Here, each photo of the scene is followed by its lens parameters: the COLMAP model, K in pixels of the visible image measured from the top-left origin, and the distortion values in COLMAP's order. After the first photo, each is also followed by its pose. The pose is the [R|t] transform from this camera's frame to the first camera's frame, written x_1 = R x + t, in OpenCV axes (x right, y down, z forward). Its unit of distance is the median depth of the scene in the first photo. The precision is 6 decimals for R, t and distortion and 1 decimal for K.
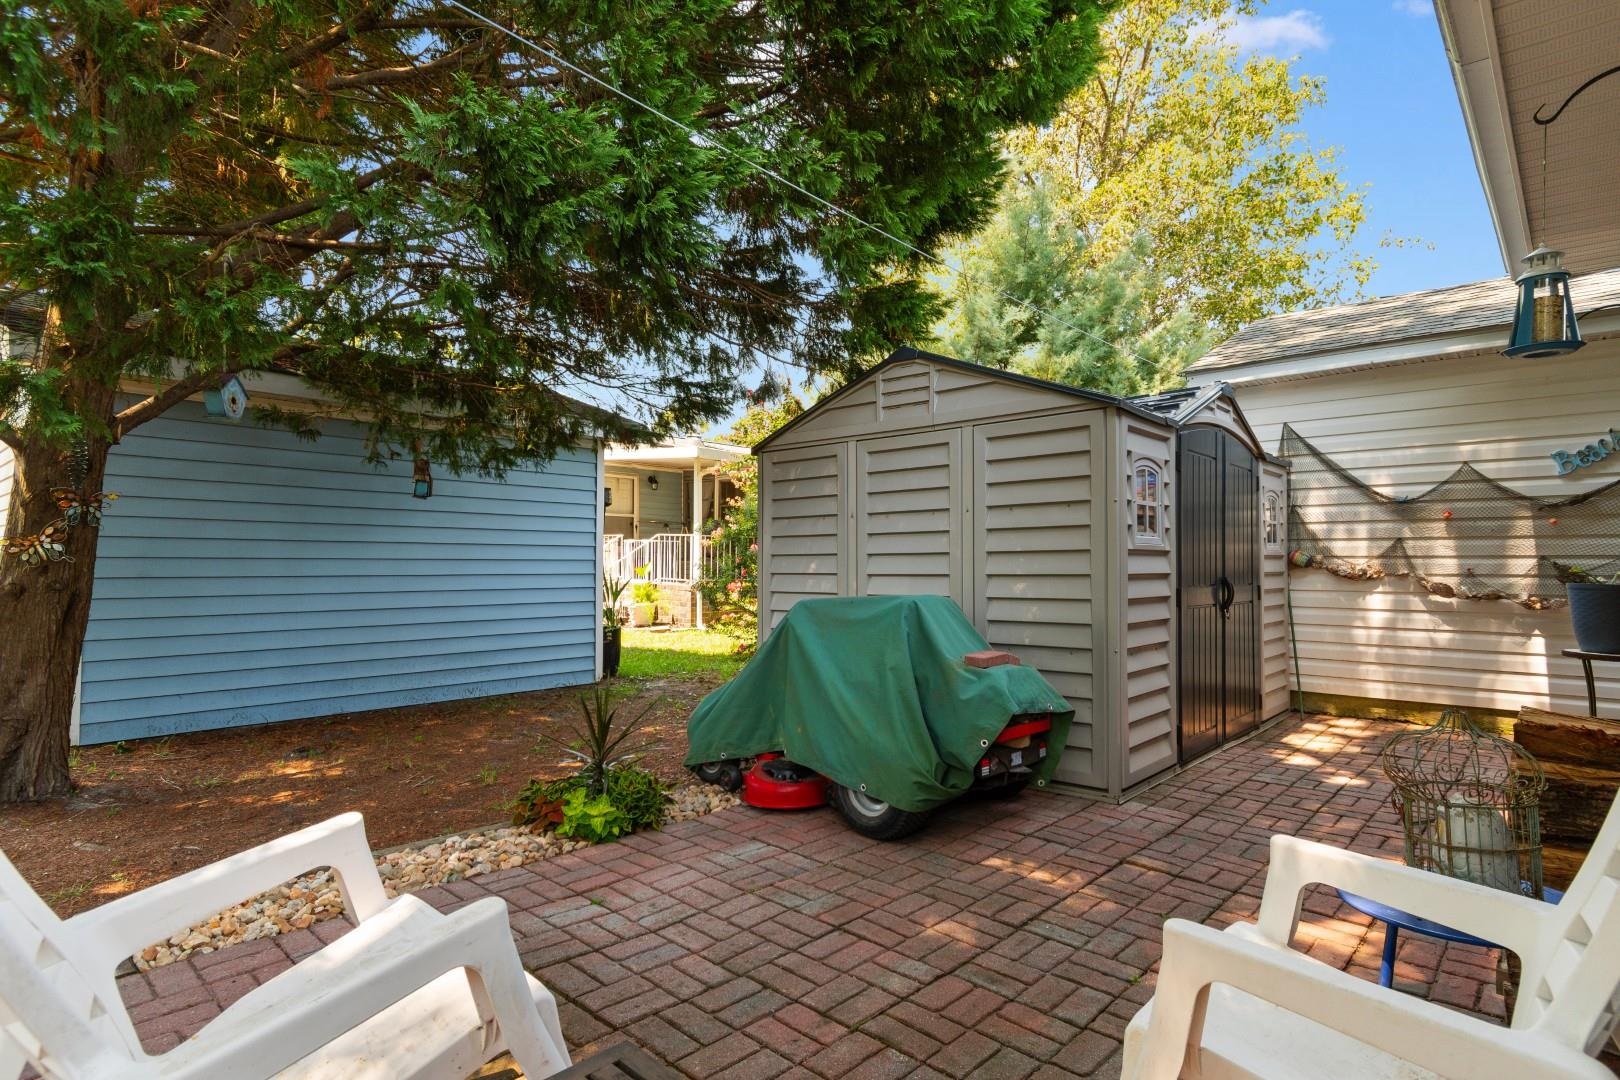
lens RADIAL K [[826.9, 0, 824.5], [0, 826.9, 571.0], [0, 0, 1]] dist [-0.000678, 0.000051]
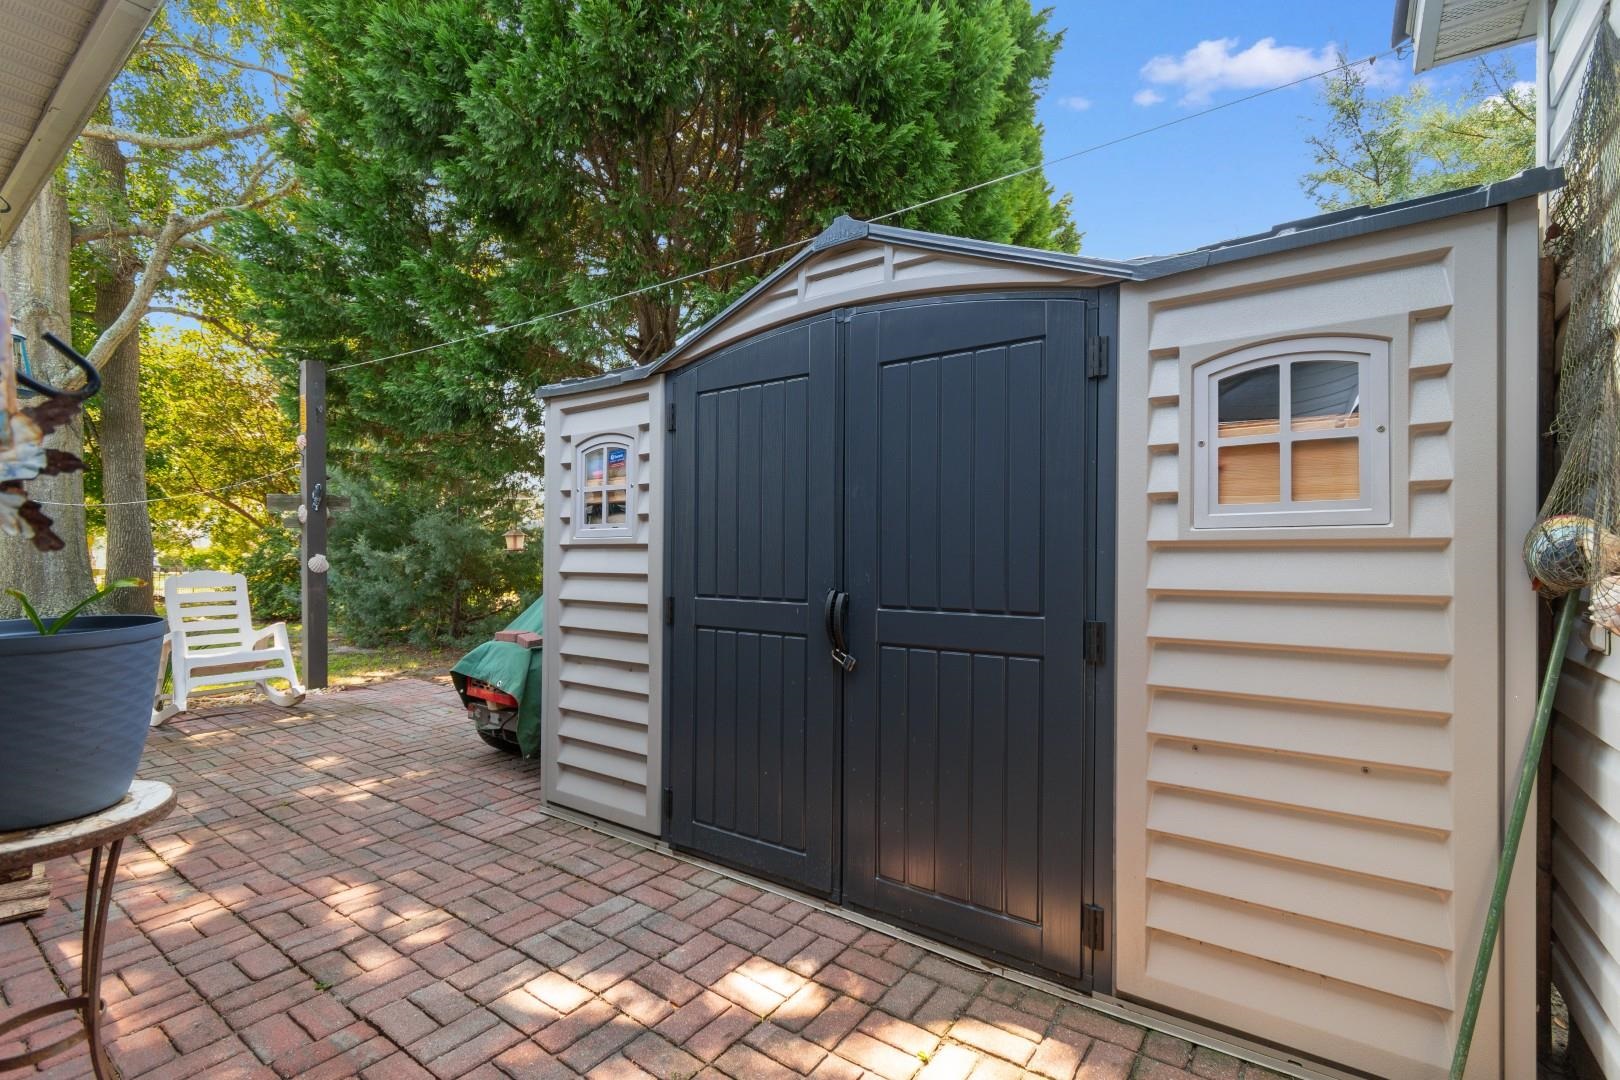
lens RADIAL K [[709.1, 0, 812.0], [0, 709.1, 547.6], [0, 0, 1]] dist [0.002273, -0.000262]
pose [[0.131880, -0.008853, -0.991226, 1.469008], [-0.005064, 0.999941, -0.009605, -0.021003], [0.991253, 0.006286, 0.131827, 1.450306]]
